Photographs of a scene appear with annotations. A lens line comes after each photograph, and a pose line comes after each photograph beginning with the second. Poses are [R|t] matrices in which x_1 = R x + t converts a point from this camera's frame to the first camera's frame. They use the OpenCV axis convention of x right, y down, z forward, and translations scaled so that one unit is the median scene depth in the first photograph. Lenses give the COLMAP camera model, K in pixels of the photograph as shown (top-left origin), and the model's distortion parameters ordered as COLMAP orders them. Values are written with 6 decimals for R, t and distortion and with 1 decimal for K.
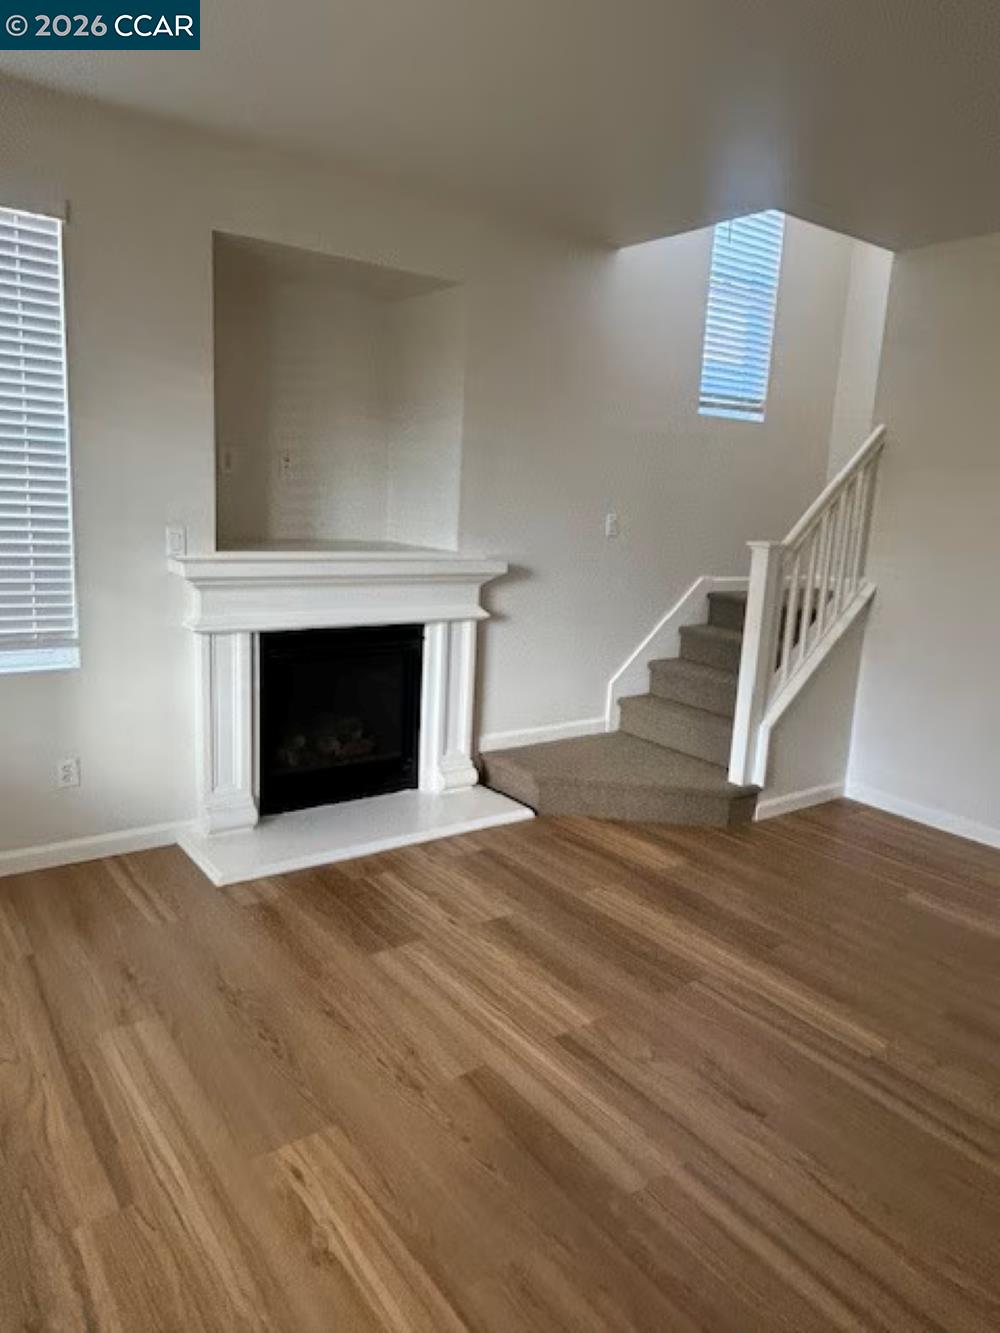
lens RADIAL K [[887.6, 0, 494.5], [0, 887.6, 669.7], [0, 0, 1]] dist [-0.011146, -0.008669]
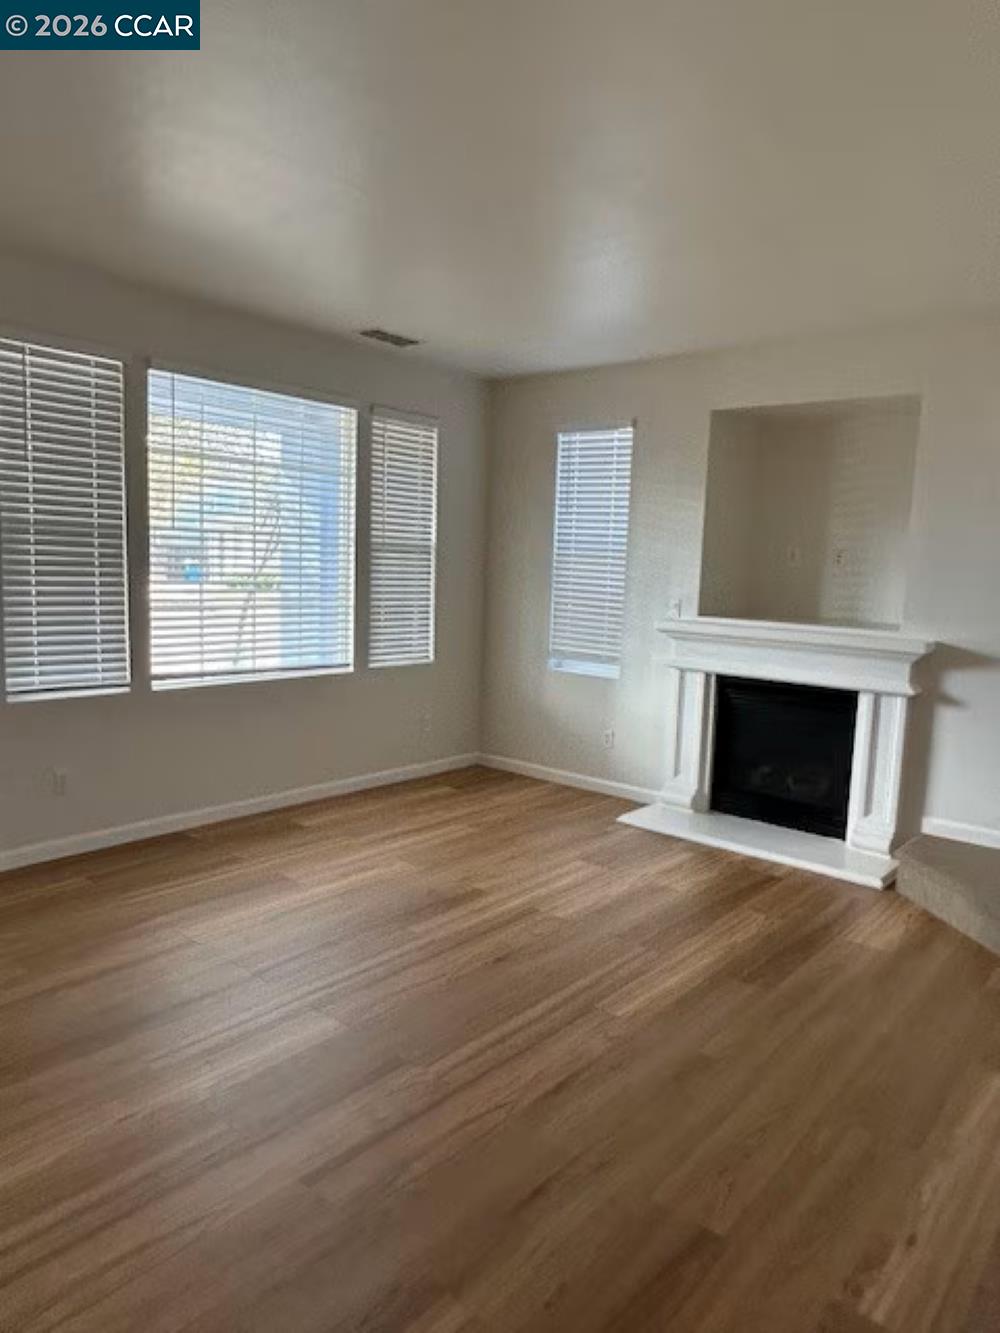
lens RADIAL K [[887.6, 0, 494.9], [0, 887.6, 666.4], [0, 0, 1]] dist [-0.011146, -0.008669]
pose [[0.245398, 0.079068, -0.966193, 1.010903], [-0.212396, 0.976838, 0.025994, -0.017074], [0.945869, 0.198836, 0.256508, 0.300431]]
